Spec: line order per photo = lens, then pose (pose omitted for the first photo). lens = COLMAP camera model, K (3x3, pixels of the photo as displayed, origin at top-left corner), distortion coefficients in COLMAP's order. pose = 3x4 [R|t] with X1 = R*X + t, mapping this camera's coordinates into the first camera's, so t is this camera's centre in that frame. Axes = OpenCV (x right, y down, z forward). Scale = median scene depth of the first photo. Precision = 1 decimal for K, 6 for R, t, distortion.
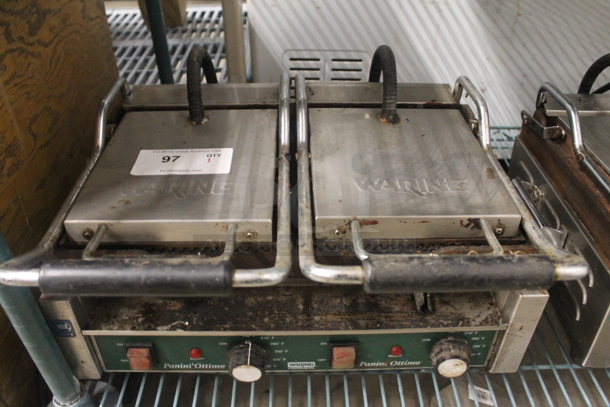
lens RADIAL K [[507.2, 0, 305.0], [0, 507.2, 203.5], [0, 0, 1]] dist [-0.178111, 0.149982]
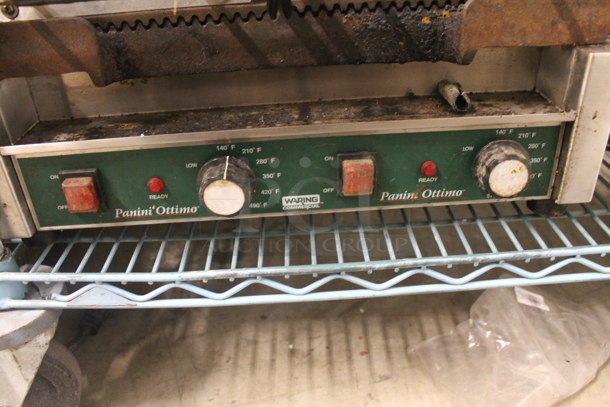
lens RADIAL K [[507.2, 0, 305.0], [0, 507.2, 203.5], [0, 0, 1]] dist [-0.178111, 0.149982]
pose [[0.998153, -0.059558, -0.011990, 0.007537], [0.058074, 0.993334, -0.099573, 0.419837], [0.017841, 0.098693, 0.994958, 0.273267]]
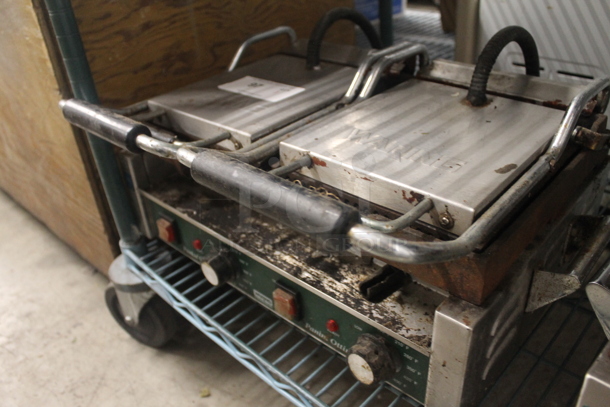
lens RADIAL K [[507.2, 0, 305.0], [0, 507.2, 203.5], [0, 0, 1]] dist [-0.178111, 0.149982]
pose [[0.709098, 0.313504, -0.631581, 0.665144], [-0.355489, 0.932503, 0.063756, 0.053040], [0.608939, 0.179311, 0.772684, 0.241603]]
